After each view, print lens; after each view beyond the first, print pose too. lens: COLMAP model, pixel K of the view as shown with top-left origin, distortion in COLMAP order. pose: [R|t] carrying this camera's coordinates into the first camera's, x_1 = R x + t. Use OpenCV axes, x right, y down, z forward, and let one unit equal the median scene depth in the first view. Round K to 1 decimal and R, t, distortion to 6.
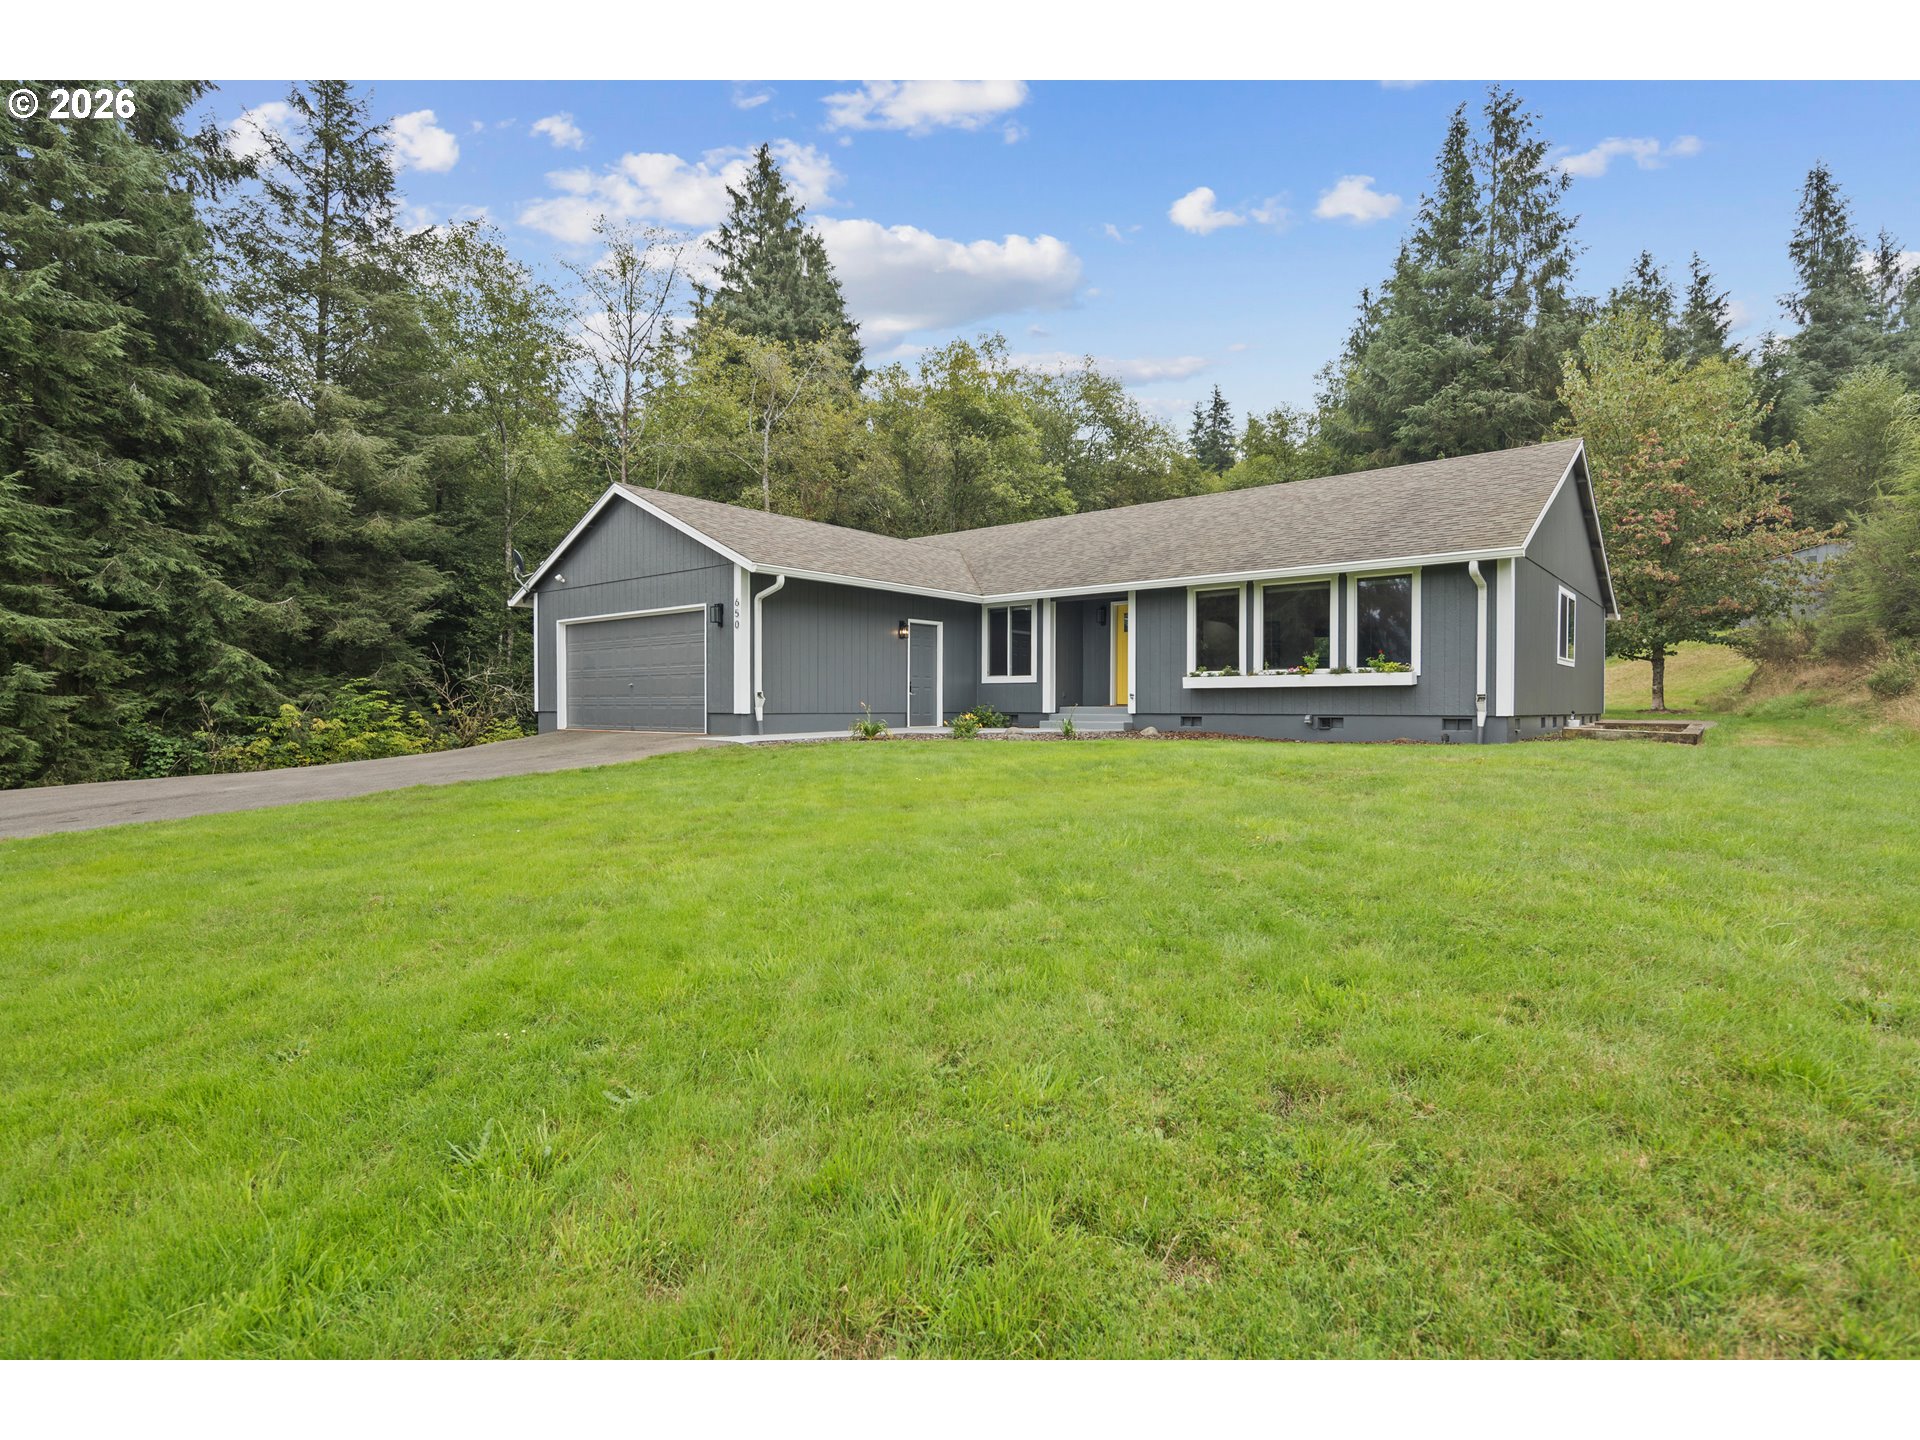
lens RADIAL K [[1004.3, 0, 968.4], [0, 1004.3, 717.3], [0, 0, 1]] dist [0.001876, 0.001185]
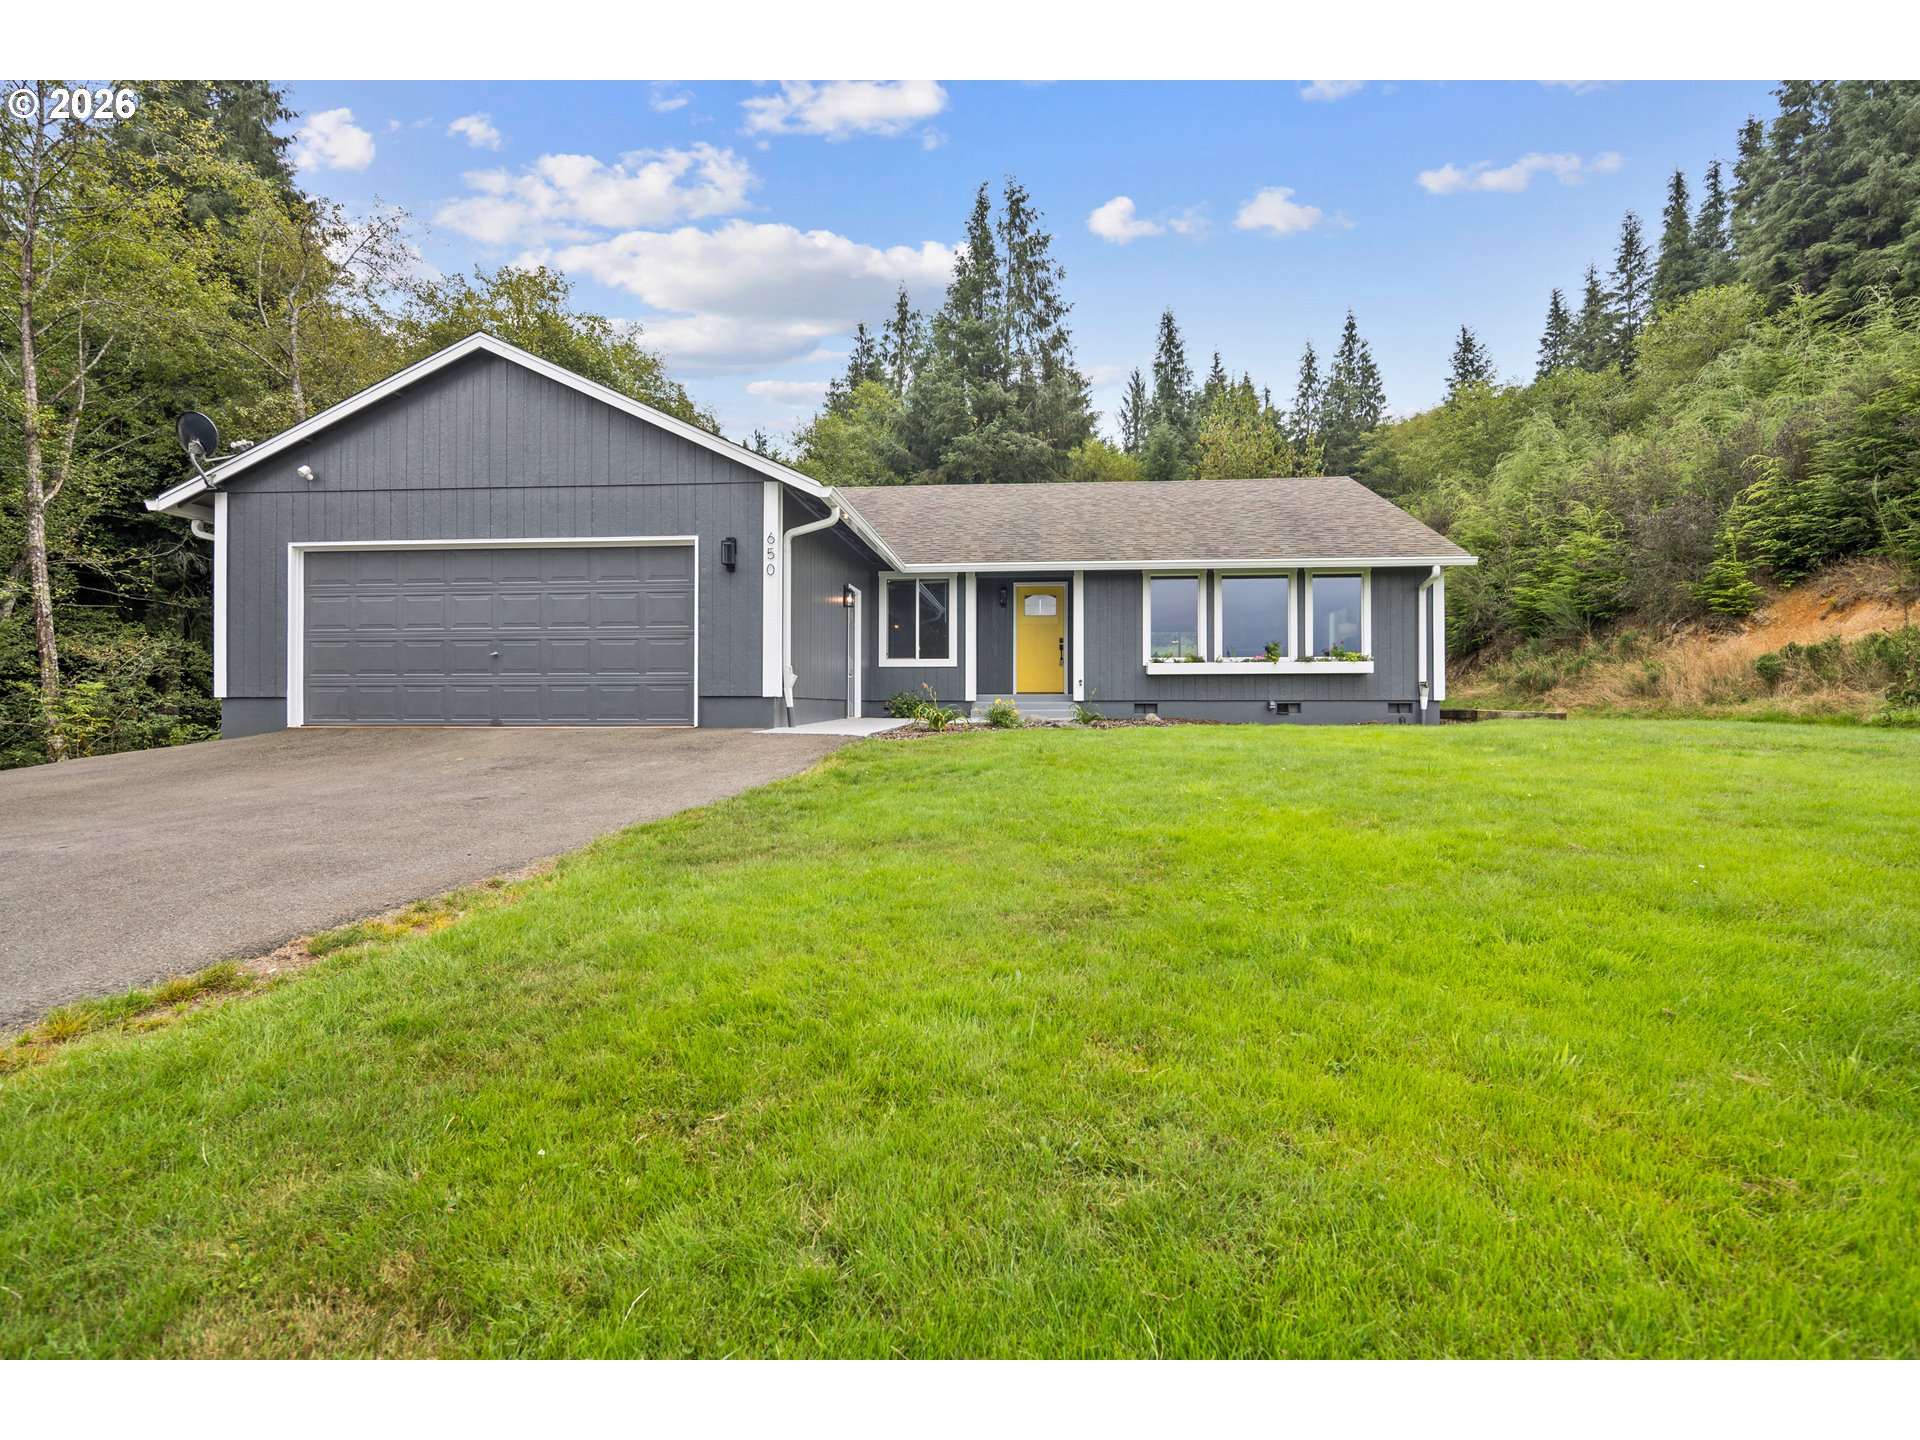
lens RADIAL K [[951.6, 0, 962.9], [0, 951.6, 709.8], [0, 0, 1]] dist [-0.002909, -0.000165]
pose [[0.817839, -0.003215, 0.575438, -0.402092], [0.007980, 0.999952, -0.005755, 0.007974], [-0.575391, 0.009299, 0.817825, 0.311002]]
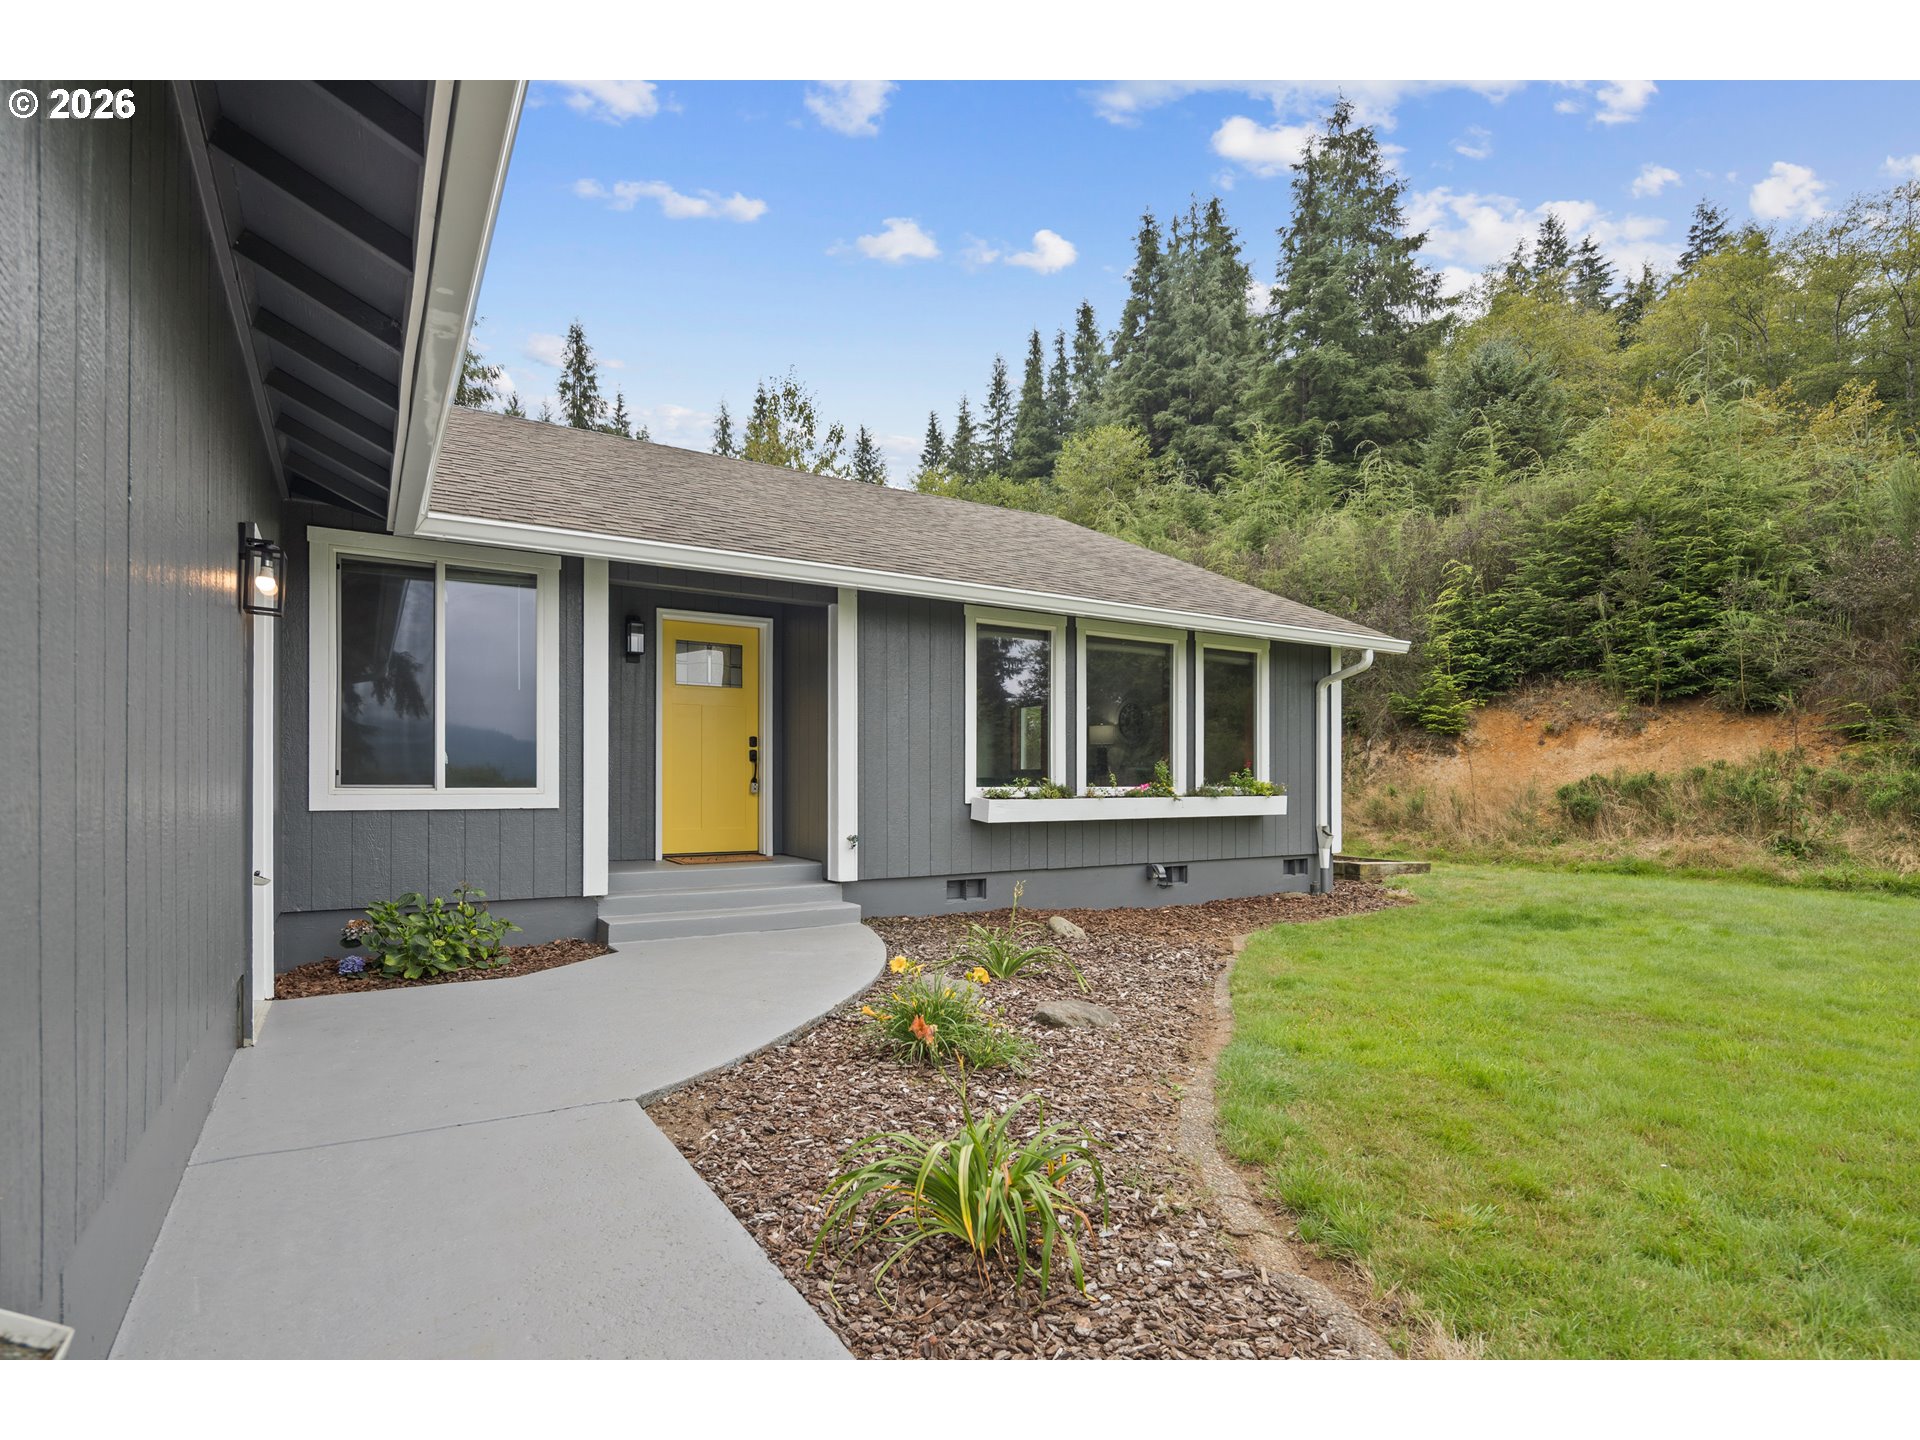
lens RADIAL K [[951.6, 0, 951.4], [0, 951.6, 797.9], [0, 0, 1]] dist [-0.002909, -0.000165]
pose [[0.311582, -0.013310, 0.950126, -0.184136], [0.009294, 0.999897, 0.010960, -0.039937], [-0.950174, 0.005416, 0.311674, 0.771368]]
